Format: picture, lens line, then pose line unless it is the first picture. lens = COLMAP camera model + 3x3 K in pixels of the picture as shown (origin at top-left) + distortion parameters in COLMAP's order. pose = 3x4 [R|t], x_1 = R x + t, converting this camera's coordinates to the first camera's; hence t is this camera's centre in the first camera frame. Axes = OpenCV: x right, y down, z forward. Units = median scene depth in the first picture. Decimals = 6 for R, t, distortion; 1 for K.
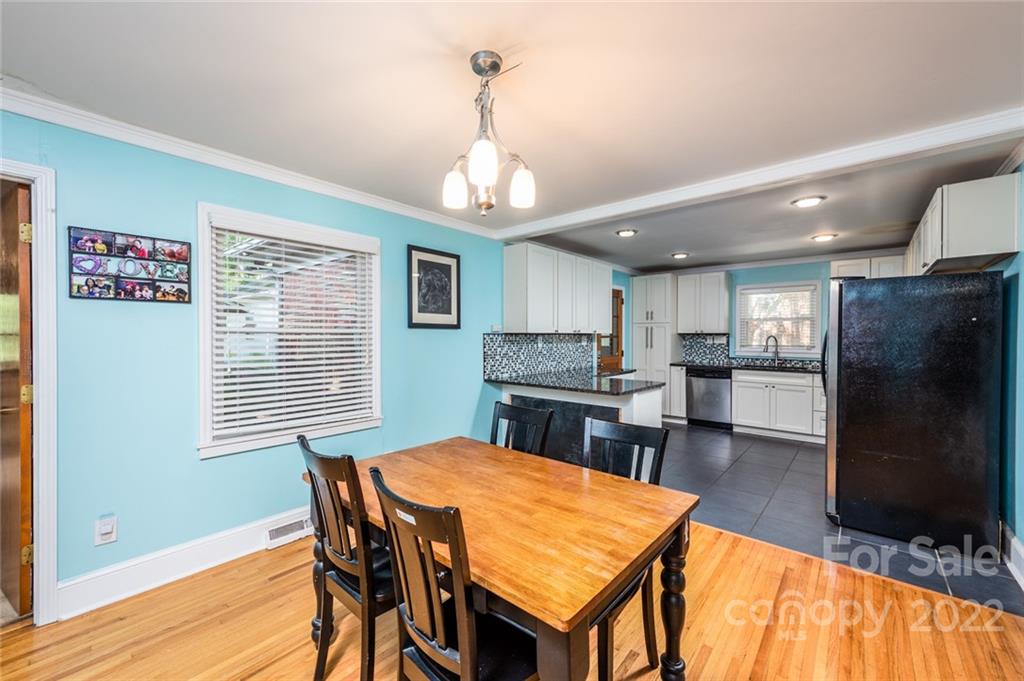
lens RADIAL K [[413.1, 0, 517.2], [0, 413.1, 338.7], [0, 0, 1]] dist [0.000664, 0.000566]
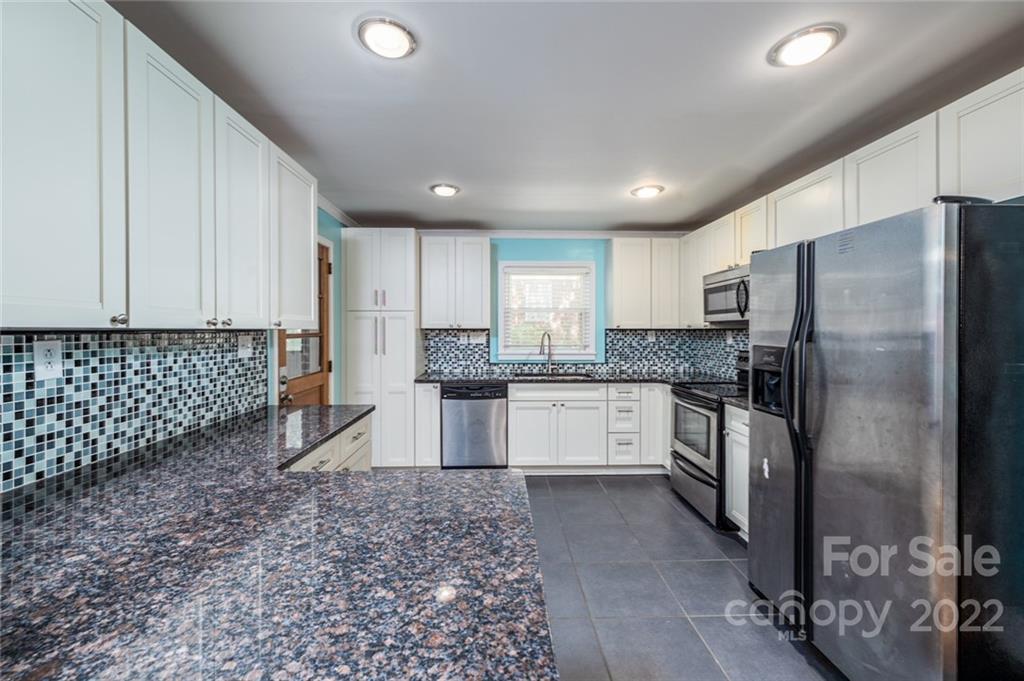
lens RADIAL K [[413.1, 0, 507.6], [0, 413.1, 330.6], [0, 0, 1]] dist [0.000664, 0.000566]
pose [[0.750985, -0.003833, 0.660308, 0.102803], [0.009553, 0.999942, -0.005061, -0.008120], [-0.660250, 0.010108, 0.750978, 0.611295]]
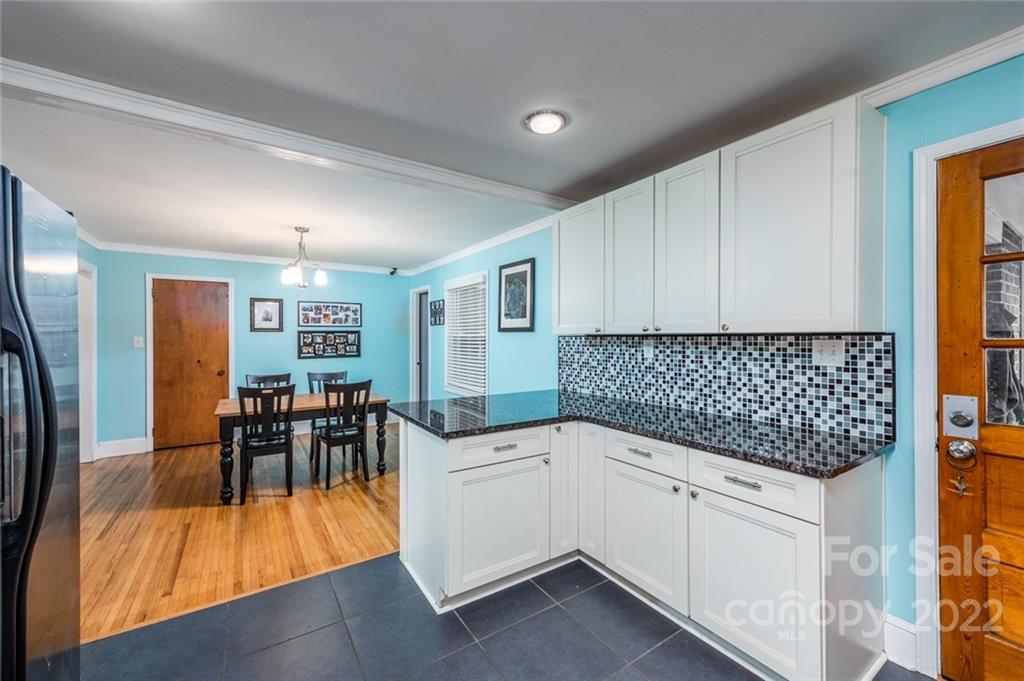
lens RADIAL K [[413.1, 0, 523.3], [0, 413.1, 336.3], [0, 0, 1]] dist [0.000664, 0.000566]
pose [[-0.271120, -0.001727, -0.962544, 0.662180], [-0.005492, 0.999985, -0.000247, -0.009405], [0.962530, 0.005220, -0.271125, 1.000036]]
